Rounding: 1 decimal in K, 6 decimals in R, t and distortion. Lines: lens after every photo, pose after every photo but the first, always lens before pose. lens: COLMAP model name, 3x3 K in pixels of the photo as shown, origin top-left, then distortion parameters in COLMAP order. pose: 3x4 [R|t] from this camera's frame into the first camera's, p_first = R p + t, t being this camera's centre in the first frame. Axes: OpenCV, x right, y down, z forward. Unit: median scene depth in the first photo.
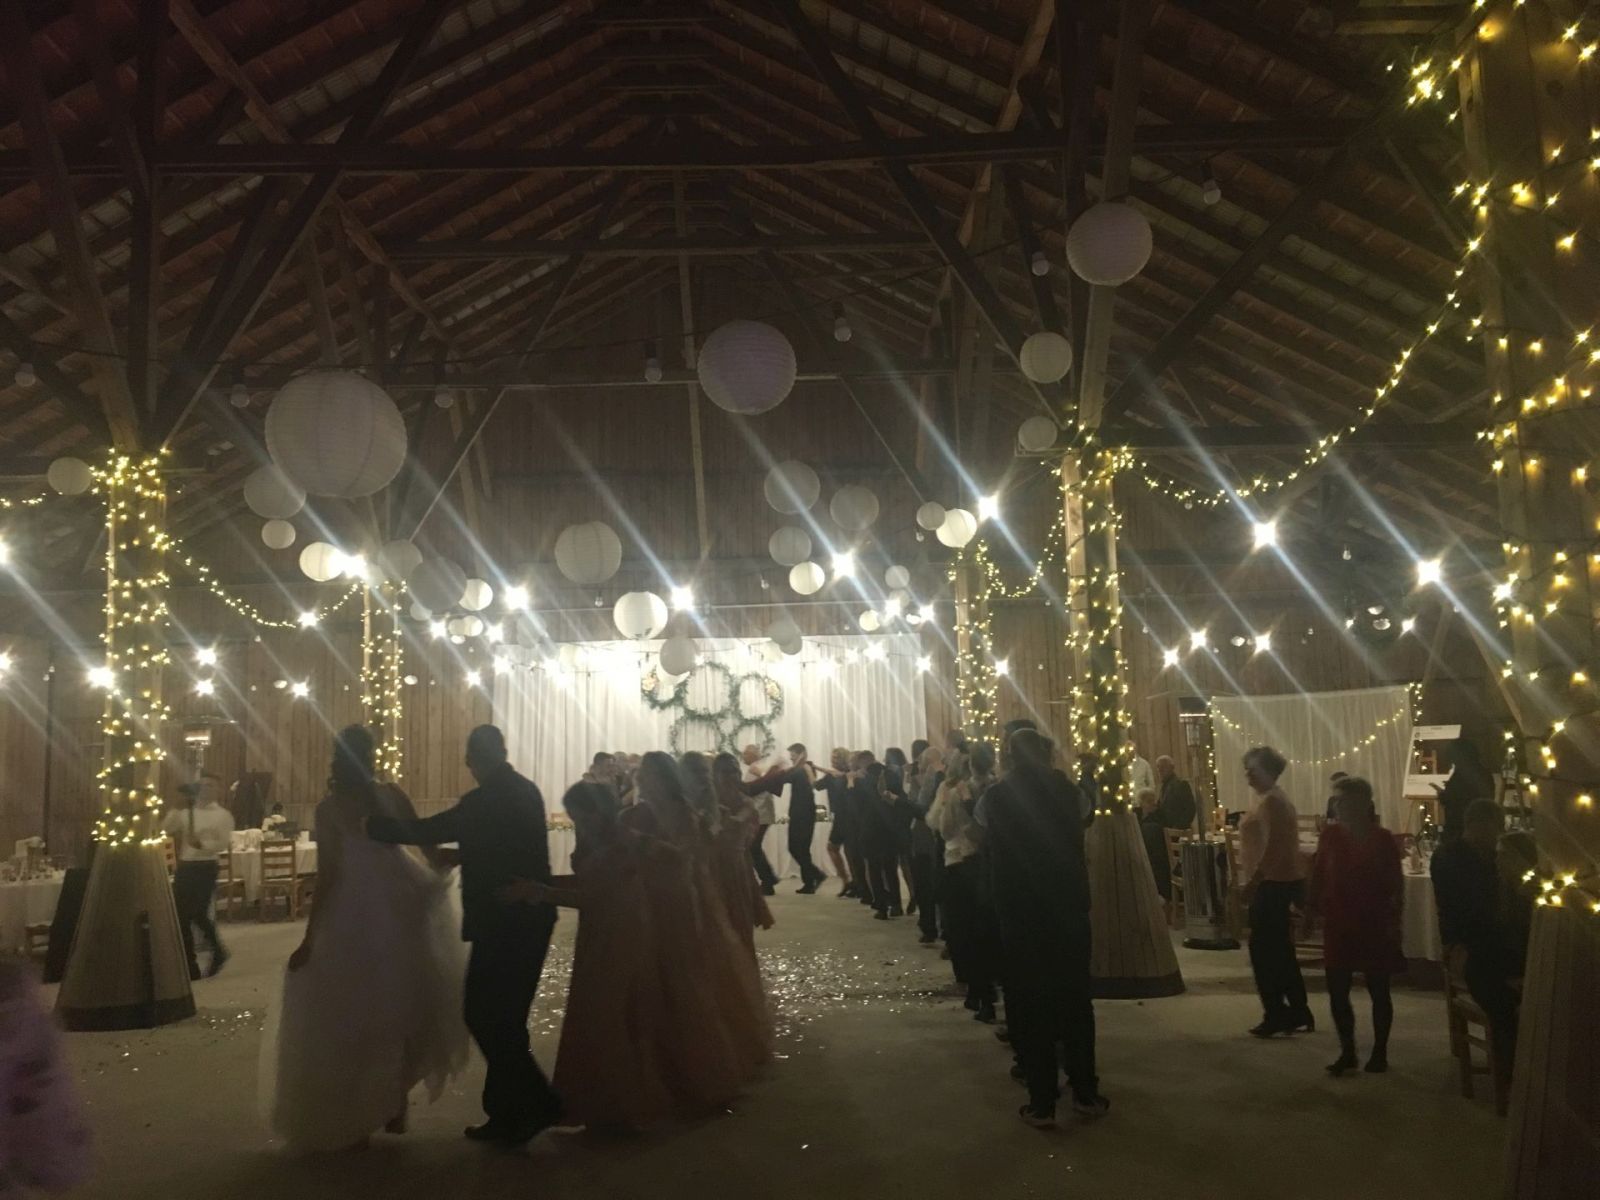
lens RADIAL K [[1353.7, 0, 793.2], [0, 1353.7, 599.6], [0, 0, 1]] dist [0.078019, -0.098850]
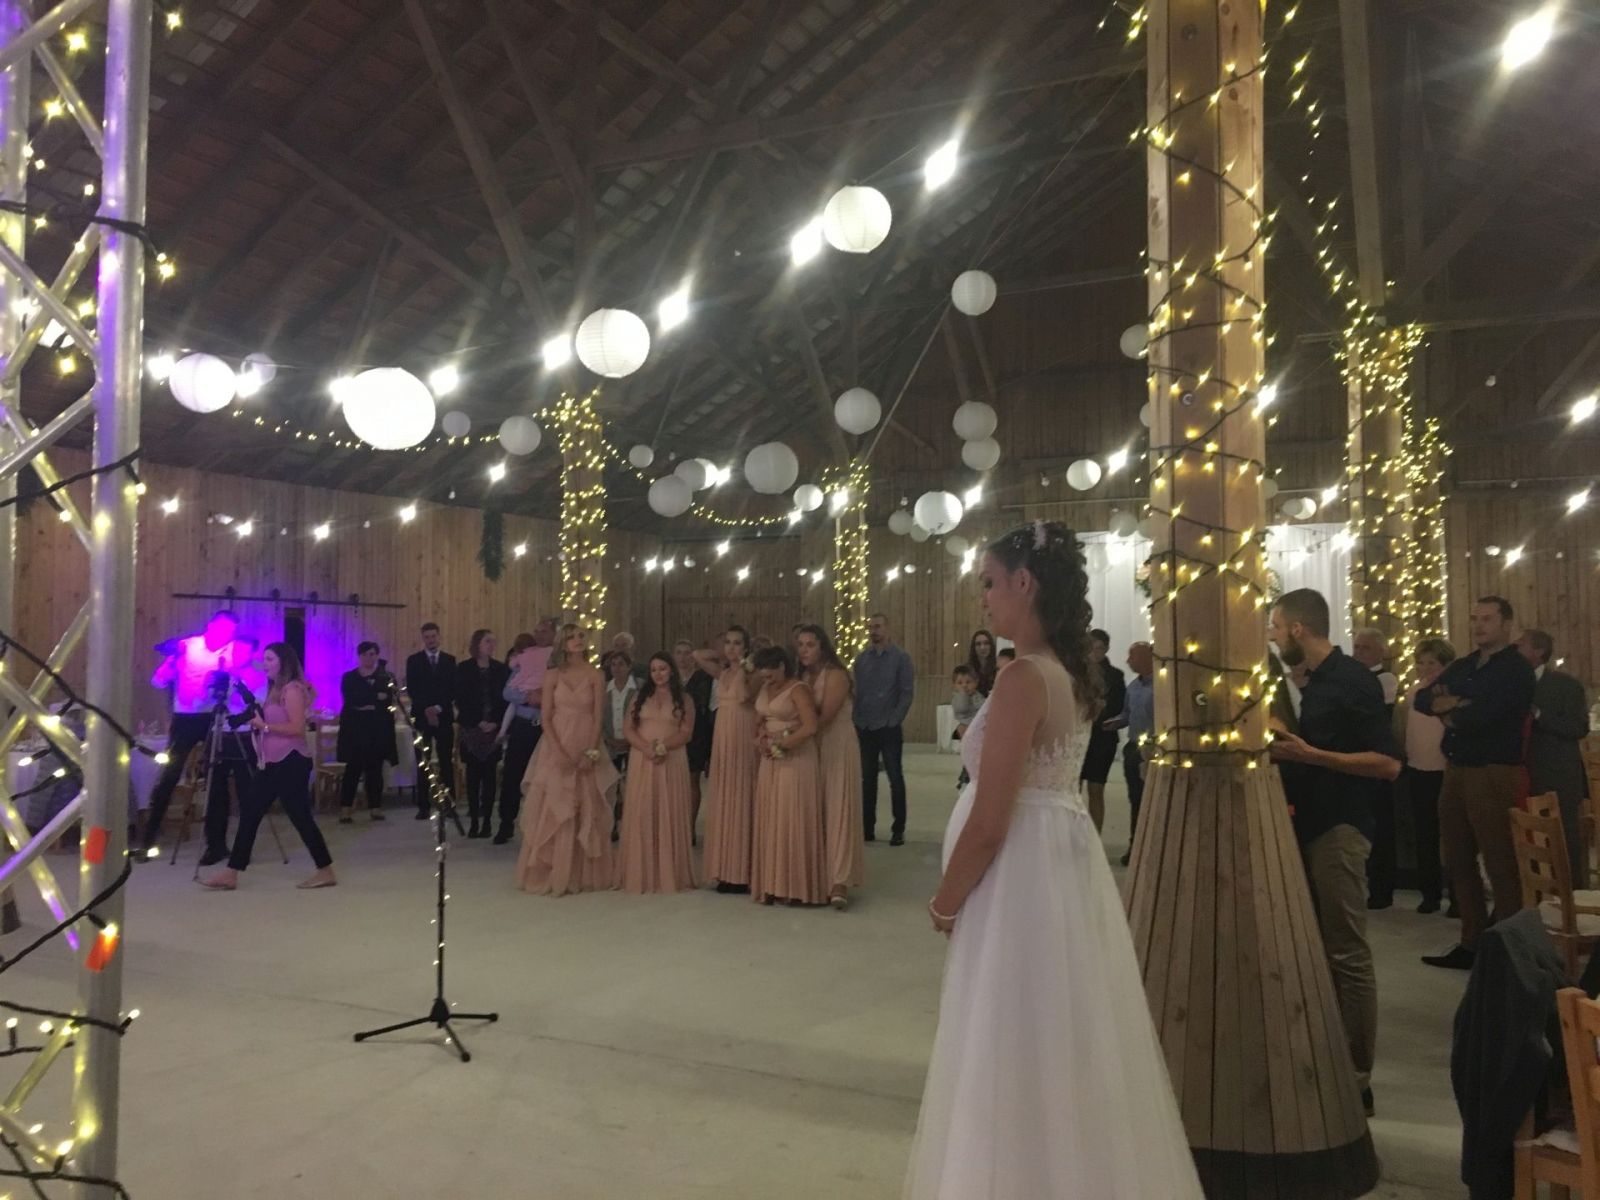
lens RADIAL K [[1353.7, 0, 796.7], [0, 1353.7, 599.6], [0, 0, 1]] dist [0.078019, -0.098850]
pose [[0.882140, 0.012469, -0.470822, 0.319737], [0.026025, 0.996832, 0.075160, -0.003862], [0.470267, -0.078554, 0.879021, -0.059240]]
